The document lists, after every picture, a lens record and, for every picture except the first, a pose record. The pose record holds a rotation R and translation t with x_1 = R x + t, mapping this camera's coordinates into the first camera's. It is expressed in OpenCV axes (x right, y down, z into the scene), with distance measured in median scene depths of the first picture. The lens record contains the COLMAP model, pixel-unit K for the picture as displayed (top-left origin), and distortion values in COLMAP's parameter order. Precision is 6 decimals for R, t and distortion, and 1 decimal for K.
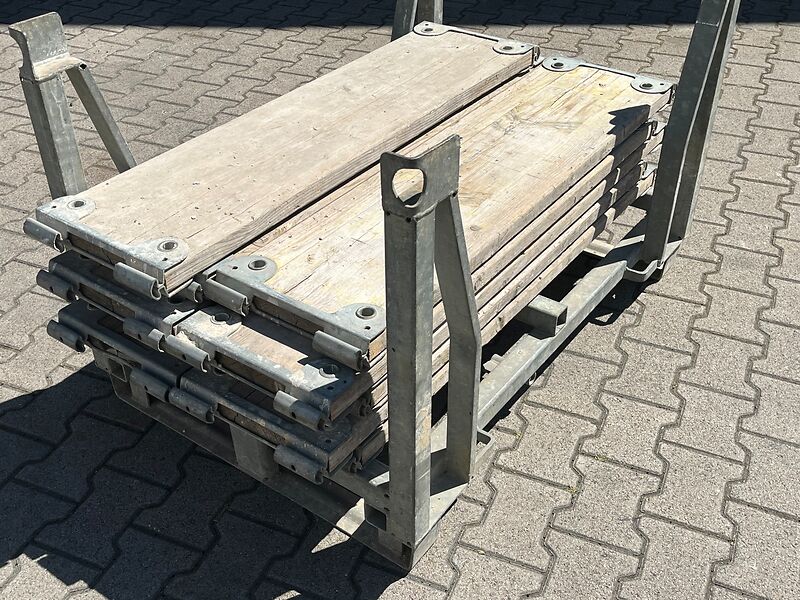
lens RADIAL K [[888.6, 0, 393.9], [0, 888.6, 300.9], [0, 0, 1]] dist [0.011080, 0.009693]
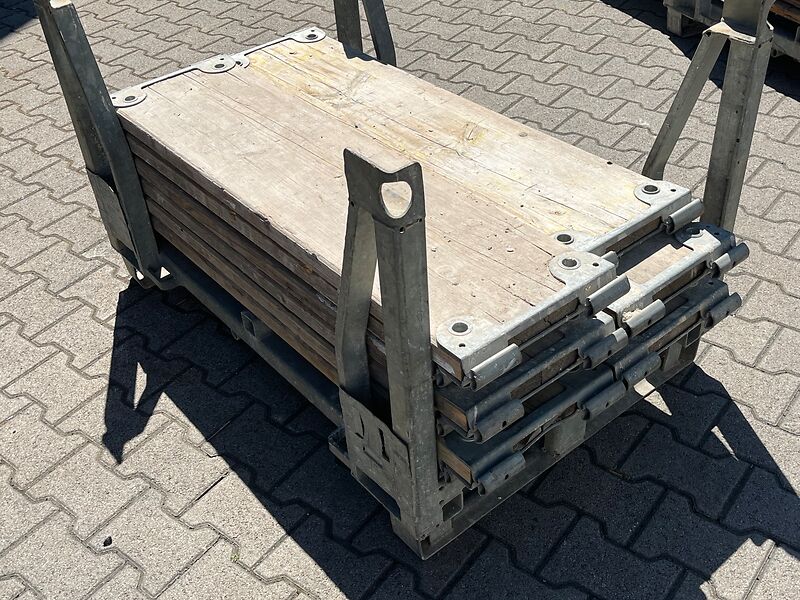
lens RADIAL K [[881.1, 0, 381.2], [0, 881.1, 298.8], [0, 0, 1]] dist [0.017113, -0.015215]
pose [[0.265418, -0.603766, 0.751678, -0.898334], [0.622135, 0.702857, 0.344877, -0.420084], [-0.736547, 0.376108, 0.562175, 0.545619]]
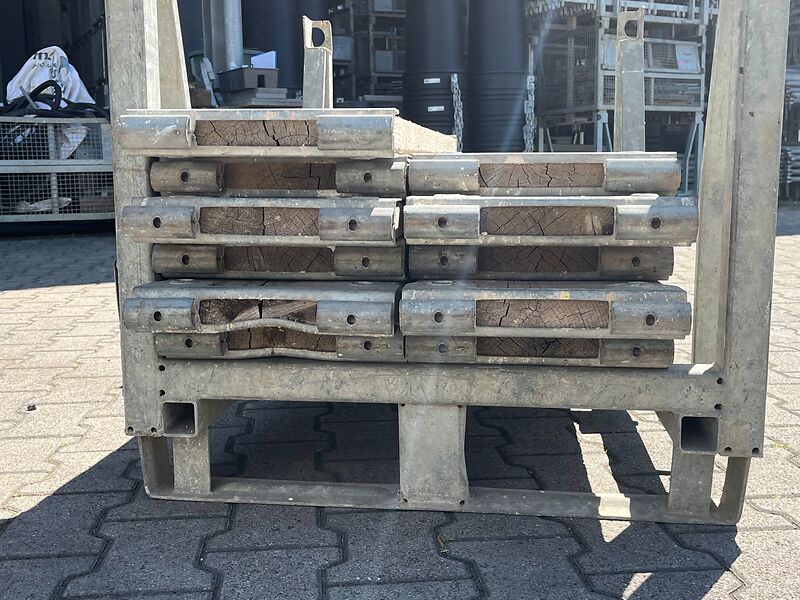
lens RADIAL K [[881.1, 0, 381.2], [0, 881.1, 298.8], [0, 0, 1]] dist [0.017113, -0.015215]
pose [[0.881130, -0.070412, 0.467602, -0.512148], [0.279097, 0.875684, -0.394059, 0.317562], [-0.381725, 0.477724, 0.791243, 0.420389]]
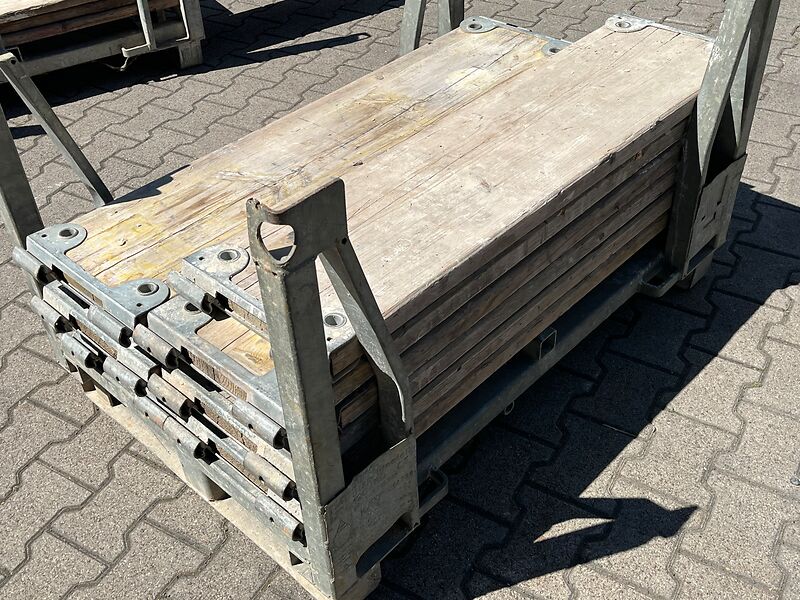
lens RADIAL K [[888.6, 0, 393.9], [0, 888.6, 300.9], [0, 0, 1]] dist [0.011080, 0.009693]
pose [[-0.990097, -0.038191, 0.135093, -0.095466], [0.121305, 0.251644, 0.960188, -1.101830], [-0.070666, 0.967066, -0.244519, 1.505709]]
